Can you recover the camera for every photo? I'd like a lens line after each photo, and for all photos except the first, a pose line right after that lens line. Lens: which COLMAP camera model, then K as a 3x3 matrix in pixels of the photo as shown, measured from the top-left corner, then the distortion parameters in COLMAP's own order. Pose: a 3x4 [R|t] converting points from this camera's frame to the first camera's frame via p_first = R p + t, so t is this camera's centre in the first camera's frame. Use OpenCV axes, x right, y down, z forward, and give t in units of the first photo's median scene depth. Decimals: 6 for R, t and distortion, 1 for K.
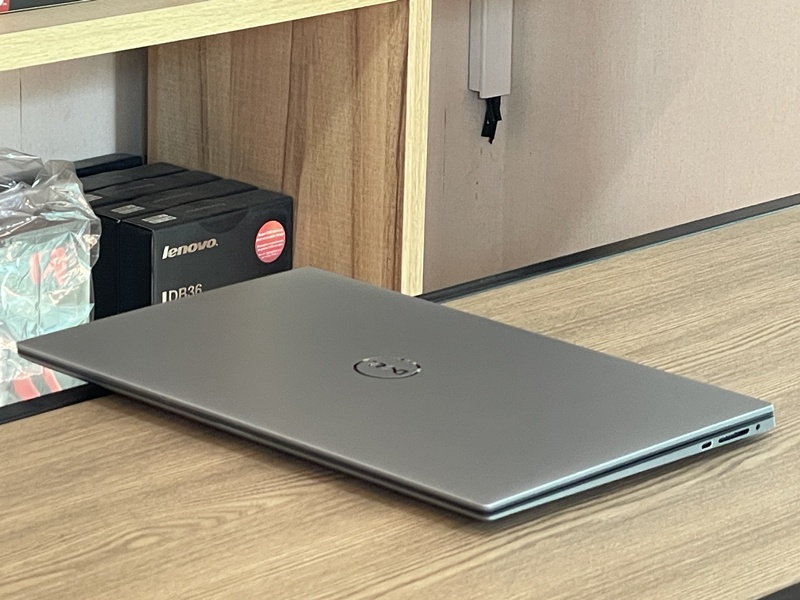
lens RADIAL K [[3321.0, 0, 397.0], [0, 3321.0, 303.0], [0, 0, 1]] dist [0.048106, 0.000000]
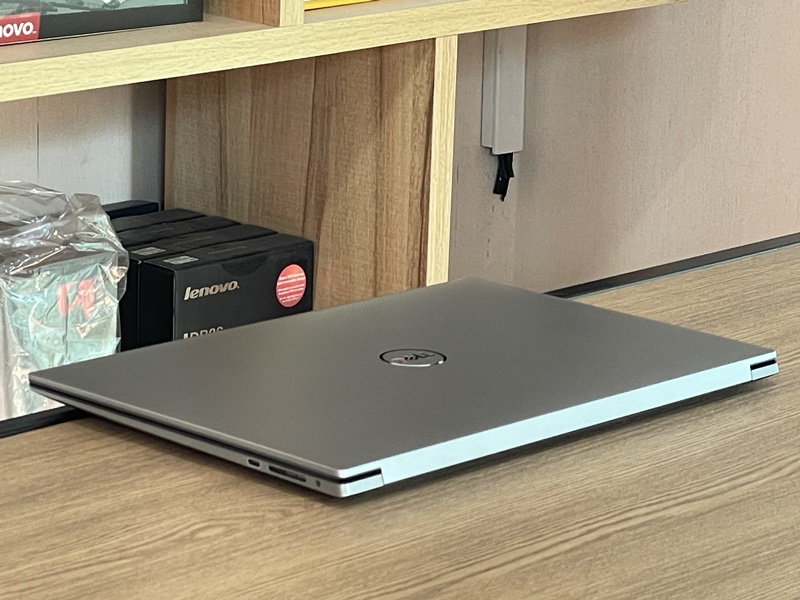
lens RADIAL K [[3321.0, 0, 400.0], [0, 3321.0, 299.7], [0, 0, 1]] dist [0.048106, 0.000000]
pose [[0.999875, 0.003259, 0.015447, -0.023881], [-0.002644, 0.999210, -0.039645, 0.028216], [-0.015564, 0.039599, 0.999094, 0.012715]]
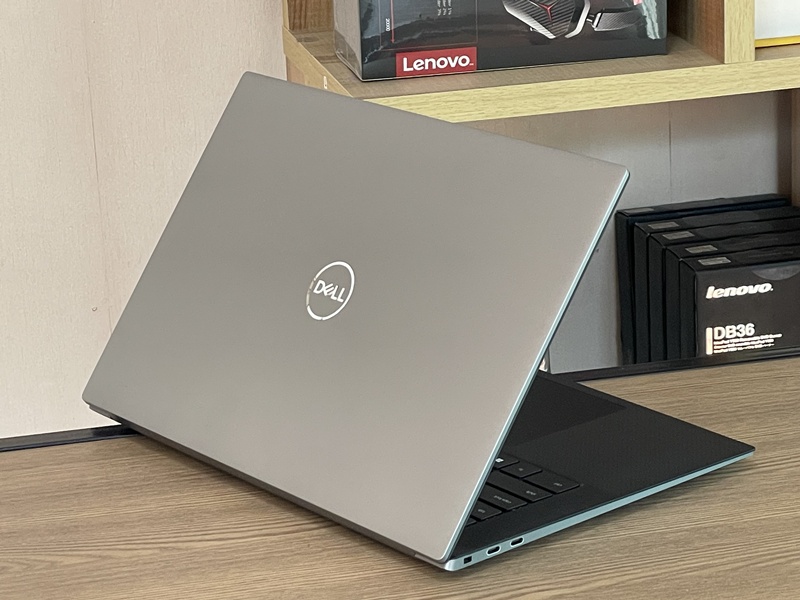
lens RADIAL K [[2622.9, 0, 396.8], [0, 2622.9, 304.6], [0, 0, 1]] dist [0.522485, 0.000000]
pose [[0.831855, 0.107482, -0.544485, 0.353501], [-0.092402, 0.994197, 0.055087, -0.054980], [0.547246, 0.004487, 0.836959, 0.232485]]
